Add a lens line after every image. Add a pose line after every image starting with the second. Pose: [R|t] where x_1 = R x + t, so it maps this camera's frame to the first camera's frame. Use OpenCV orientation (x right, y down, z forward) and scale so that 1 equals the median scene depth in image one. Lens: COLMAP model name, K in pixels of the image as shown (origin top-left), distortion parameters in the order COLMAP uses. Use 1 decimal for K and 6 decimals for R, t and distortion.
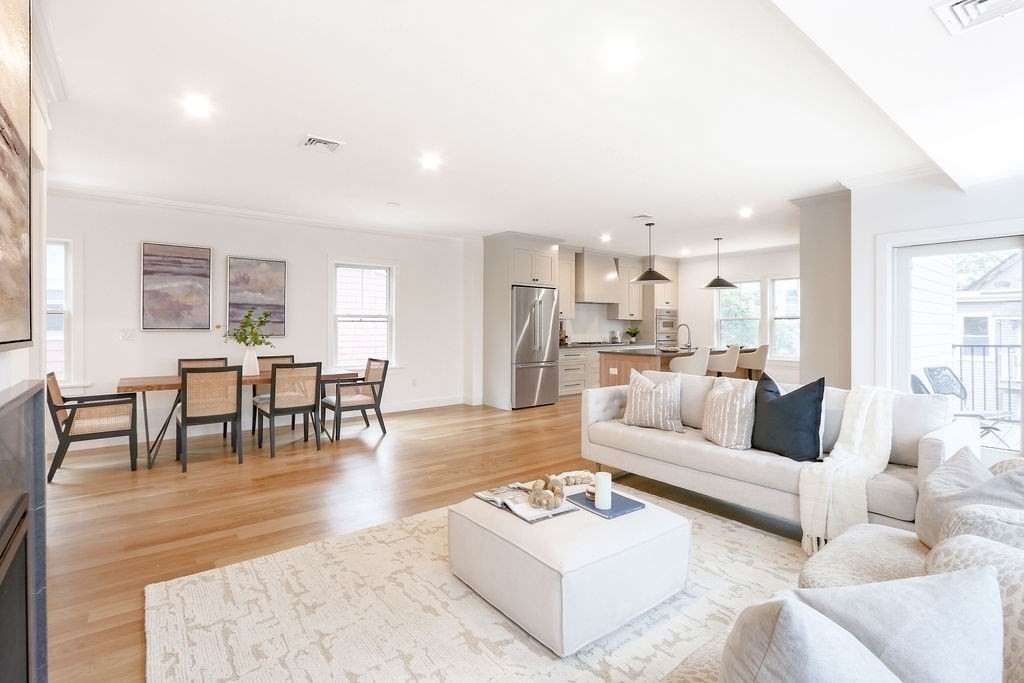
lens RADIAL K [[474.6, 0, 495.5], [0, 474.6, 328.8], [0, 0, 1]] dist [-0.003482, 0.002061]
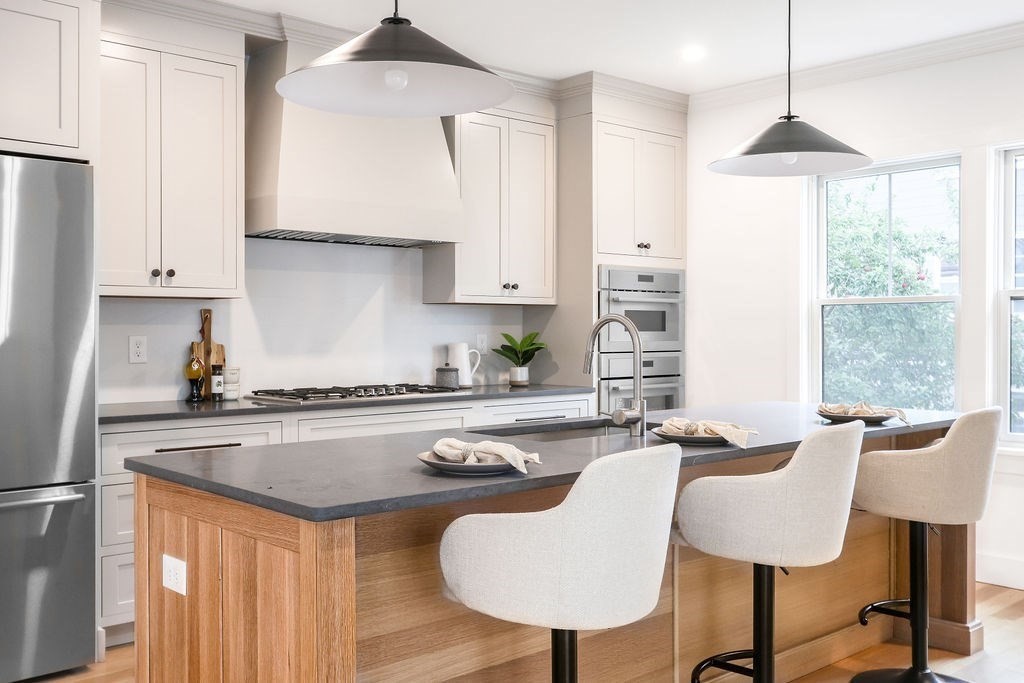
lens RADIAL K [[1059.5, 0, 434.4], [0, 1059.5, 351.4], [0, 0, 1]] dist [-0.002088, 0.000000]
pose [[0.998561, -0.002753, 0.053555, 0.218653], [0.001908, 0.999873, 0.015823, -0.001291], [-0.053591, -0.015698, 0.998440, 0.397855]]
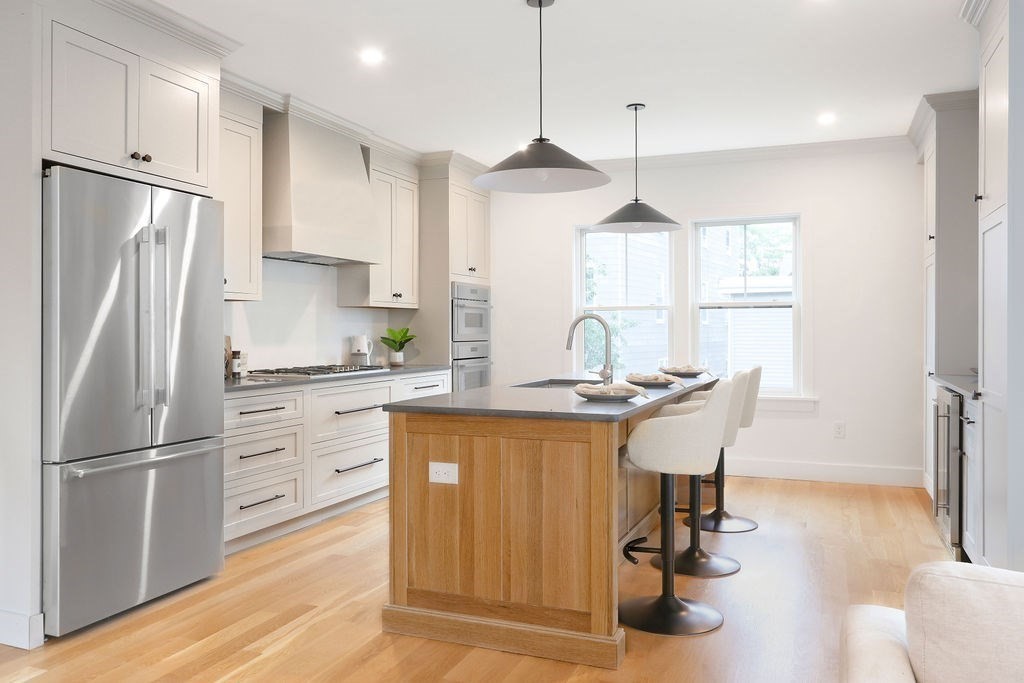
lens RADIAL K [[842.9, 0, 520.9], [0, 842.9, 333.2], [0, 0, 1]] dist [-0.011216, 0.038827]
pose [[0.861862, -0.003708, 0.507129, 0.019076], [0.003963, 0.999992, 0.000576, 0.002274], [-0.507127, 0.001513, 0.861870, 0.356729]]
